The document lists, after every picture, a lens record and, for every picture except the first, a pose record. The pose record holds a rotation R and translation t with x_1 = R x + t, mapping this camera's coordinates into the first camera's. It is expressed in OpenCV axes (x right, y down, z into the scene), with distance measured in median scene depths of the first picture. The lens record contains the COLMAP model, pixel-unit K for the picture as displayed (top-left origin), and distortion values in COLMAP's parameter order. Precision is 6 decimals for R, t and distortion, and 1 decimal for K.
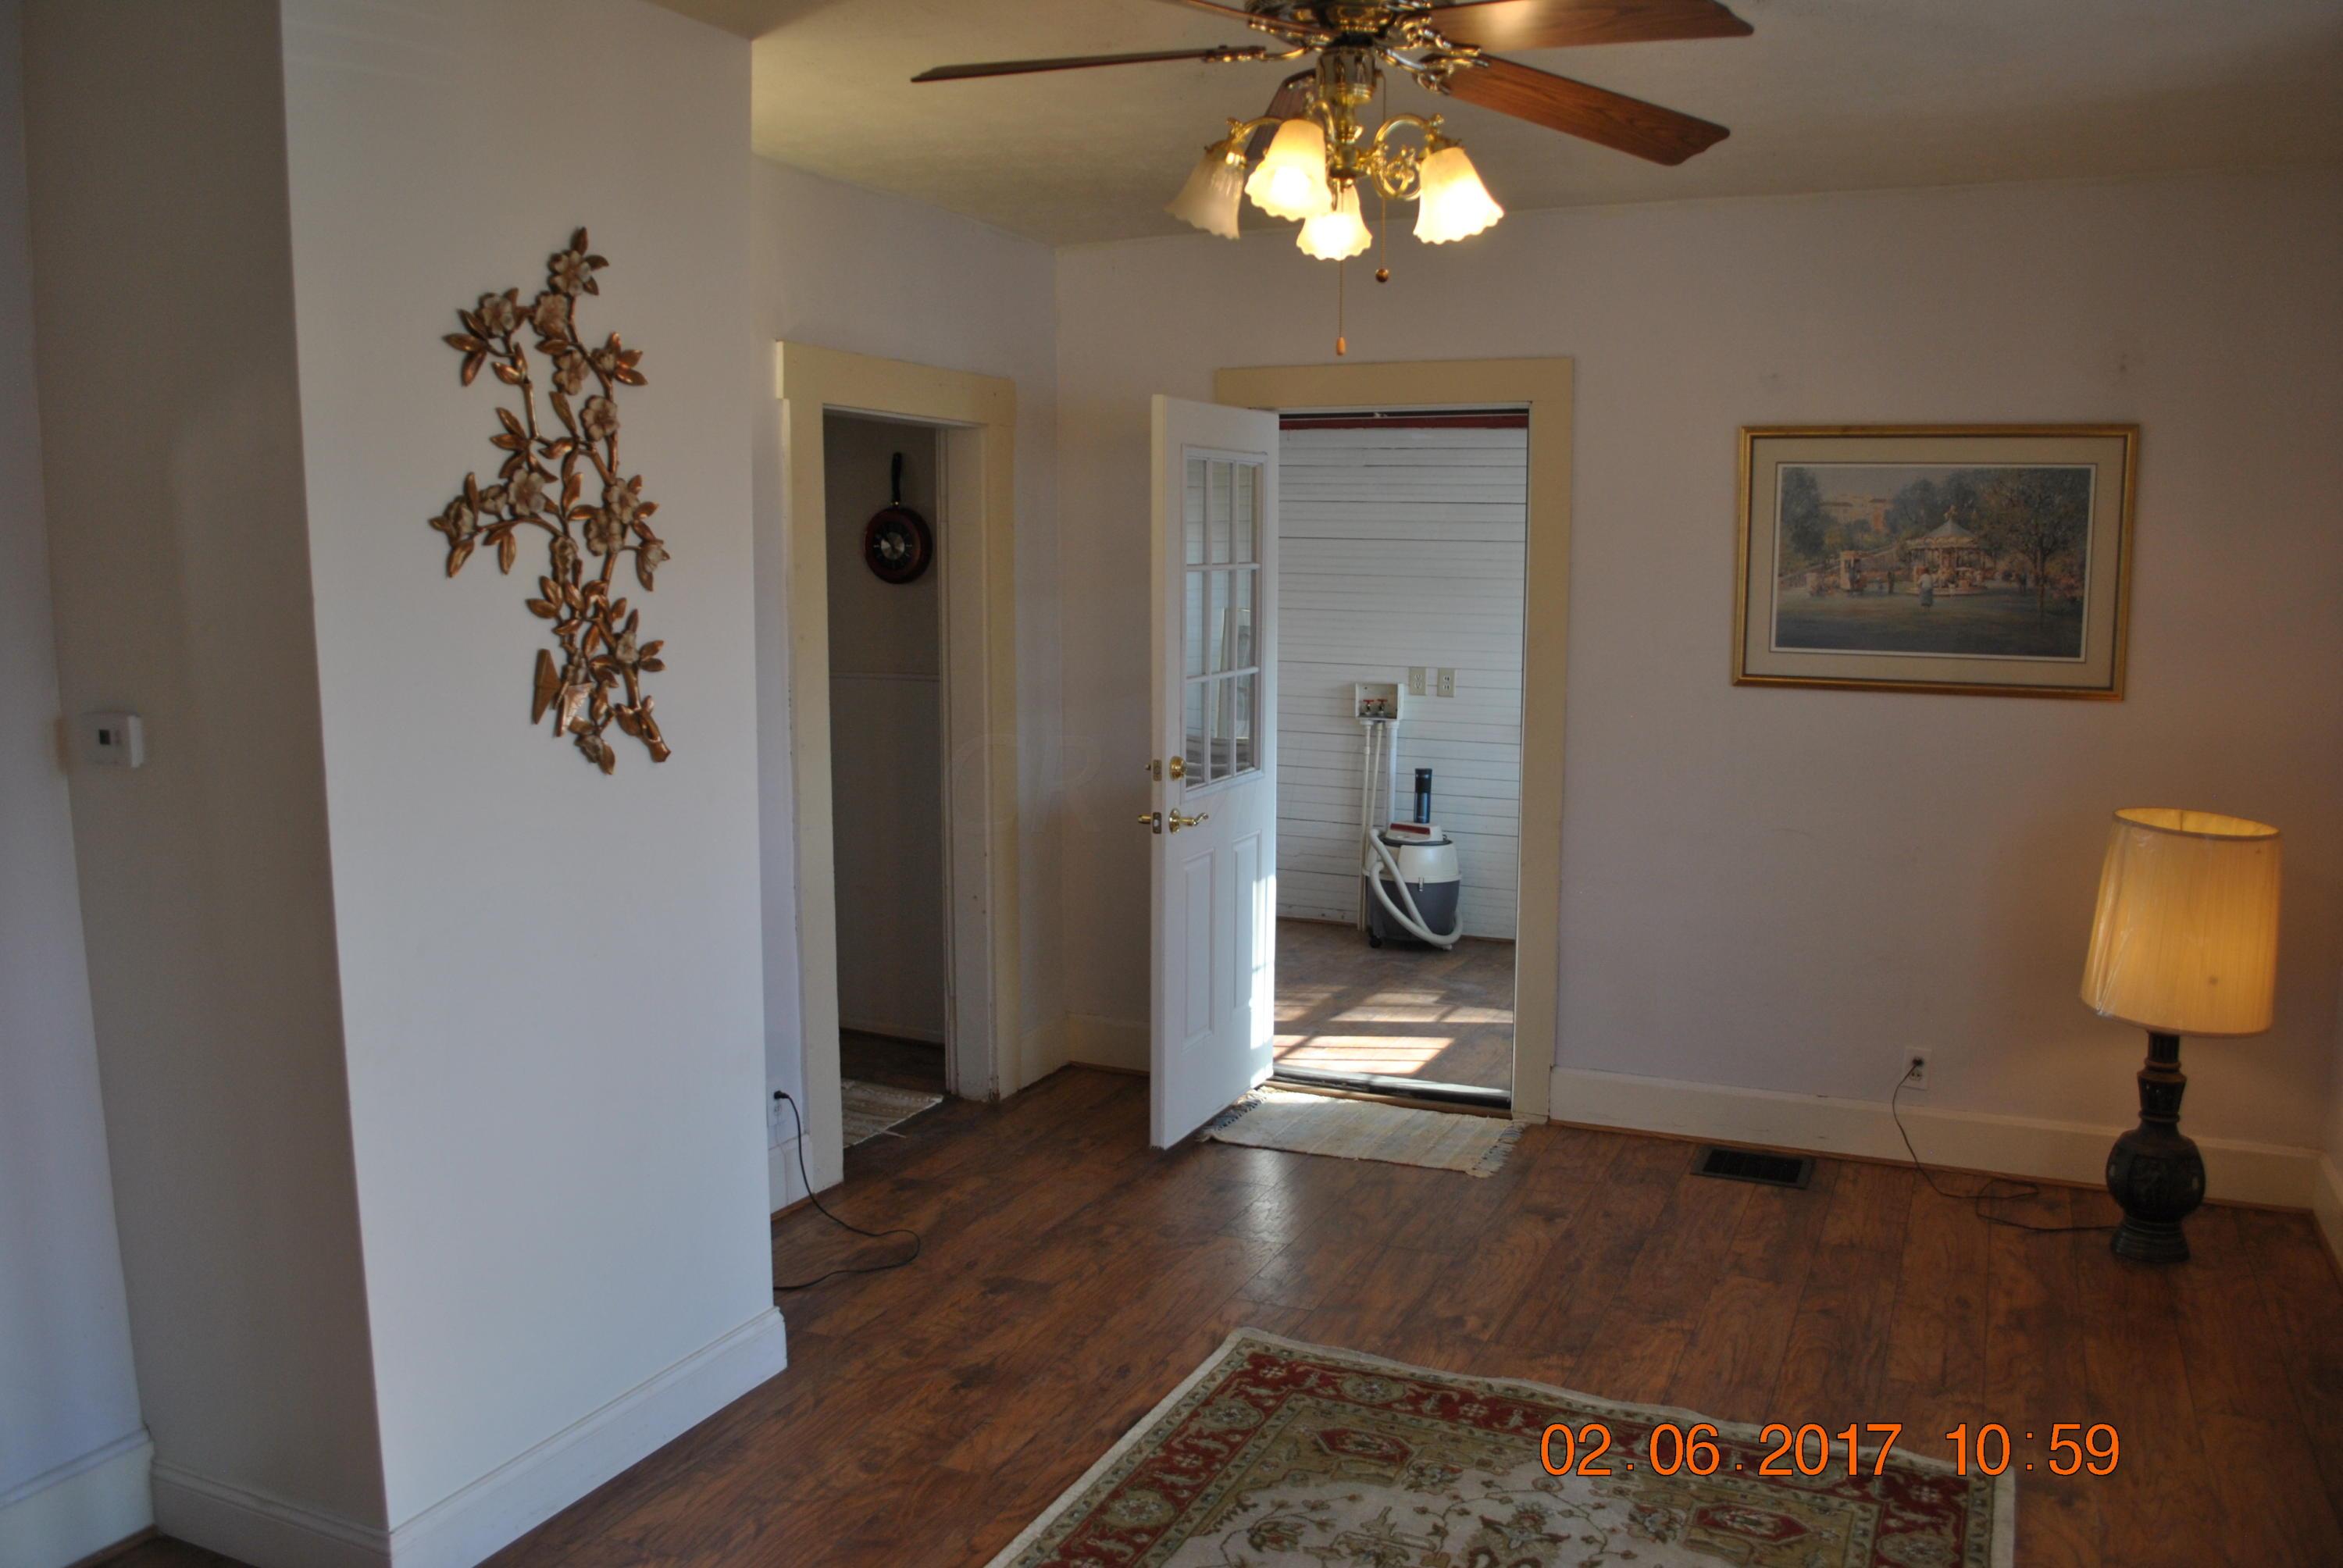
lens RADIAL K [[1849.8, 0, 1176.8], [0, 1849.8, 763.4], [0, 0, 1]] dist [-0.084991, 0.013961]
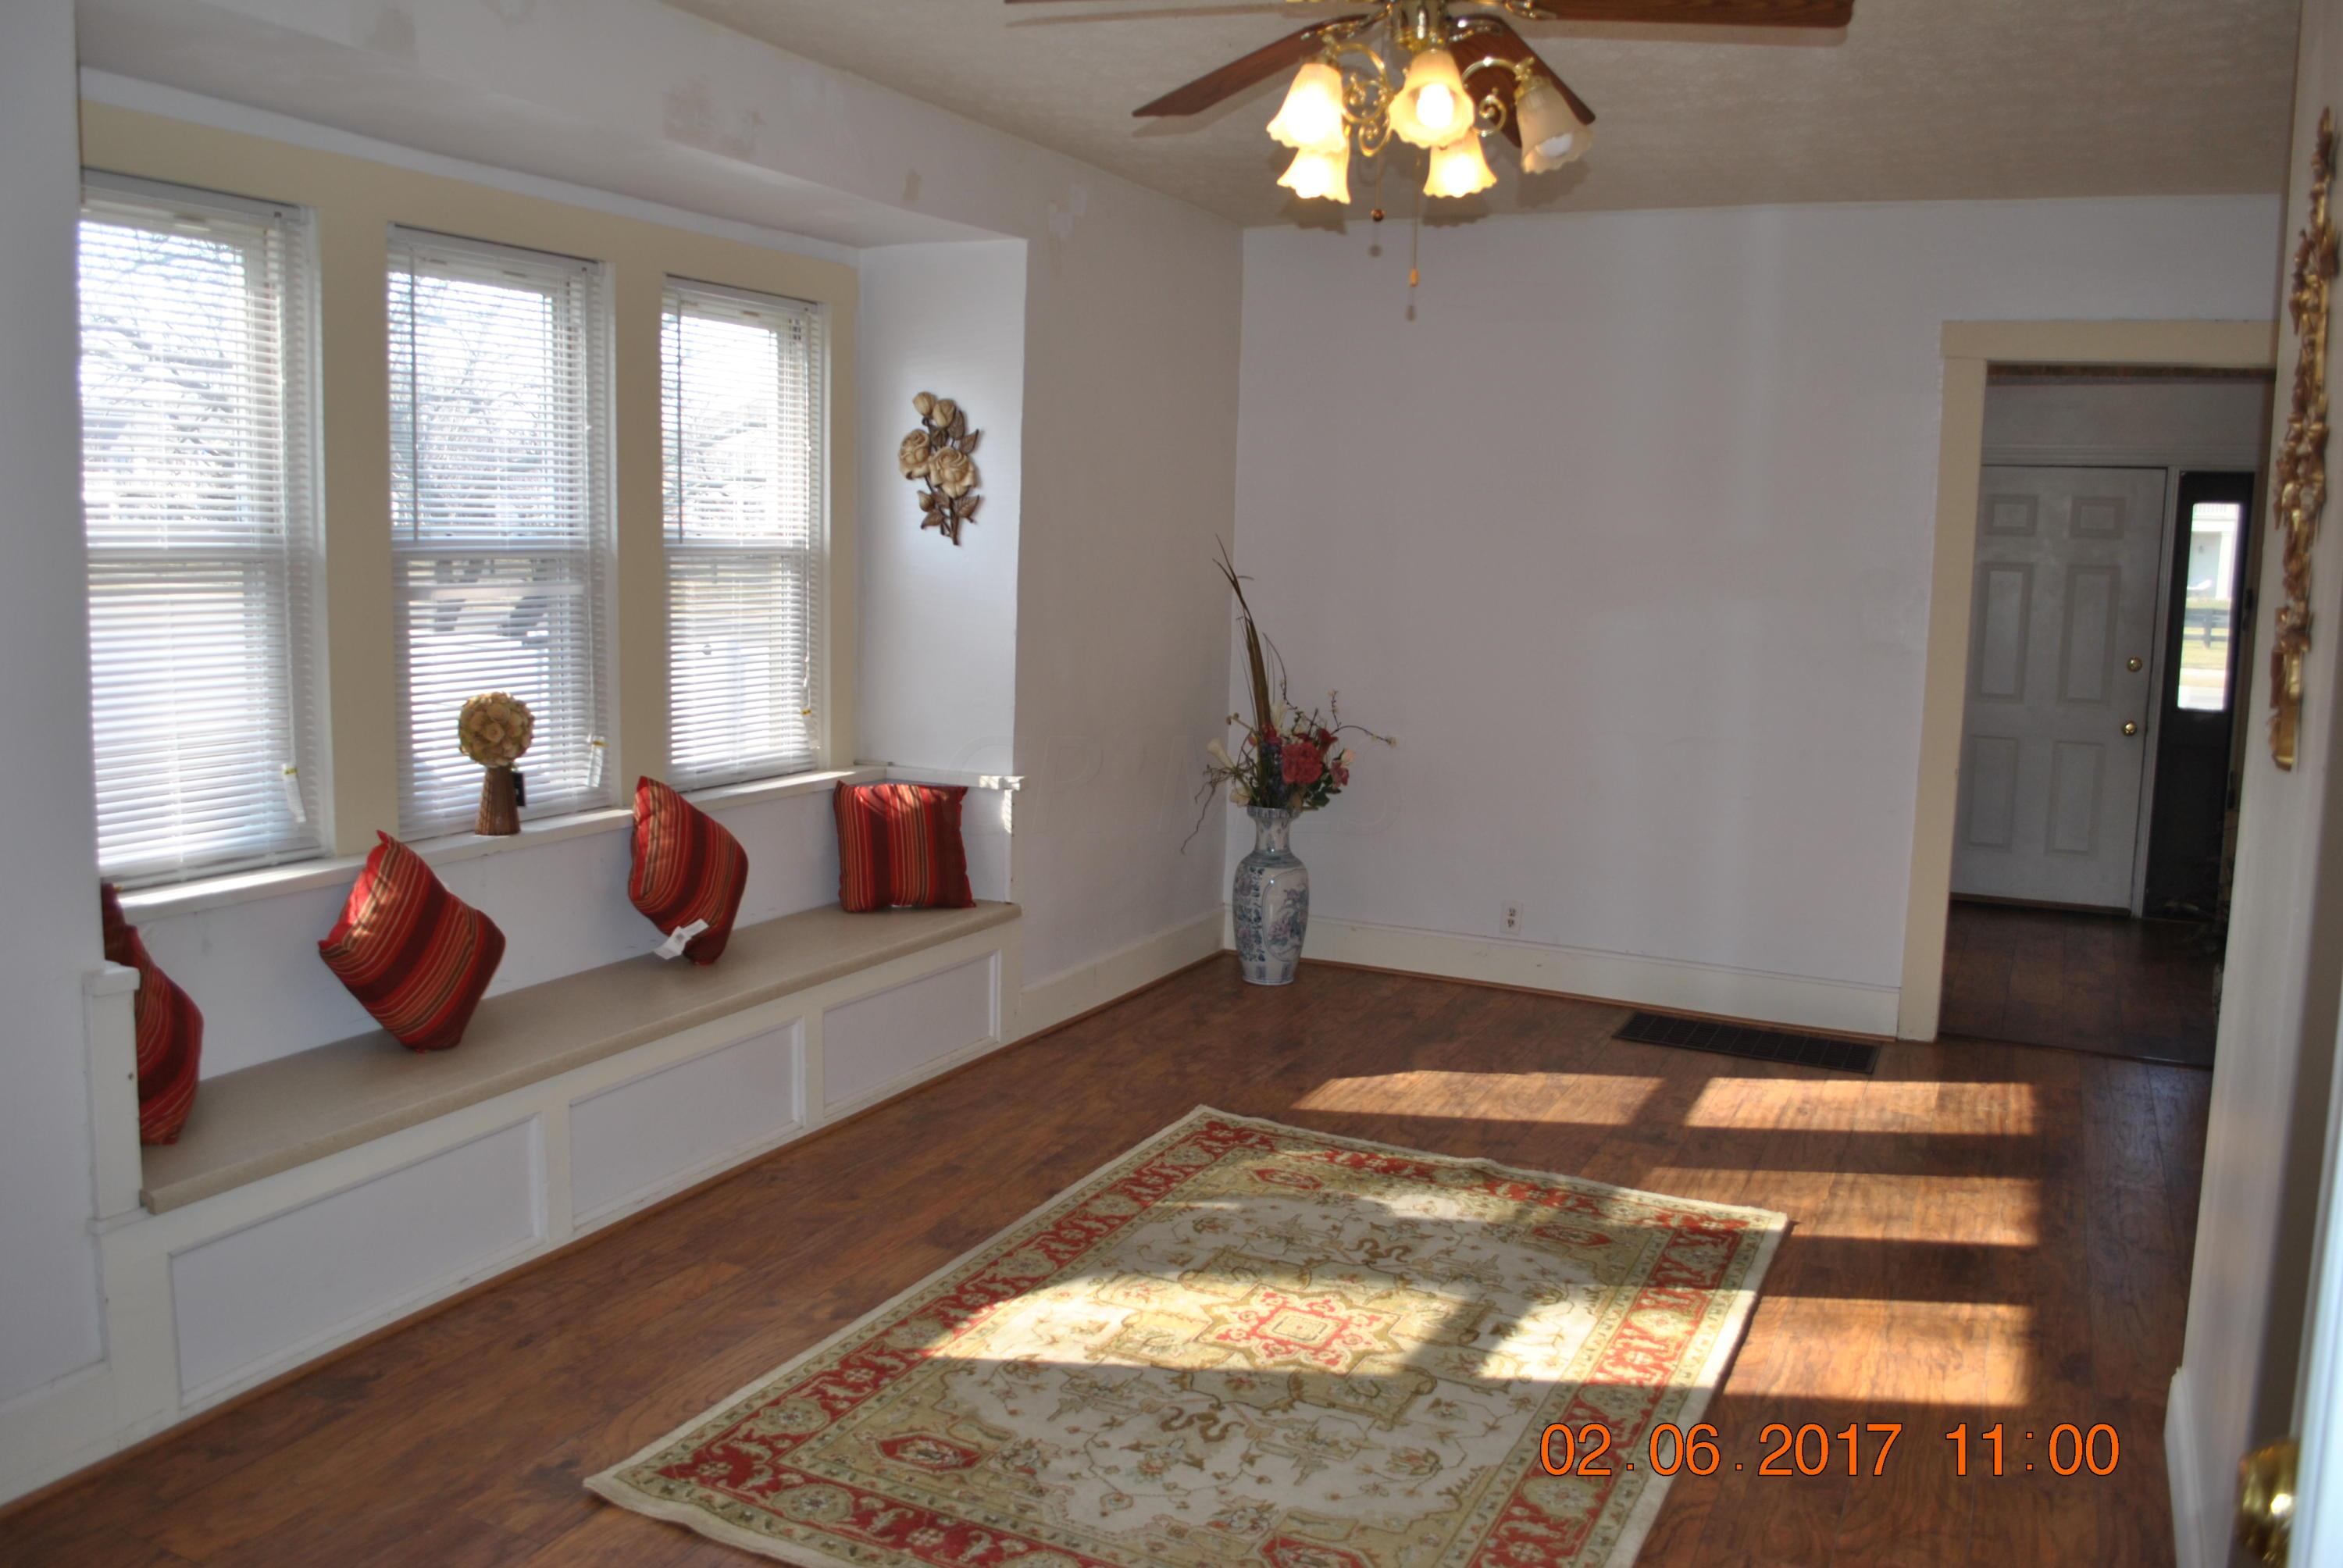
lens RADIAL K [[1849.8, 0, 1179.2], [0, 1849.8, 785.2], [0, 0, 1]] dist [-0.084991, 0.013961]
pose [[-0.999328, -0.033455, 0.014943, 0.158984], [-0.028859, 0.969945, 0.241606, -0.153870], [-0.022577, 0.241012, -0.970259, 1.661170]]
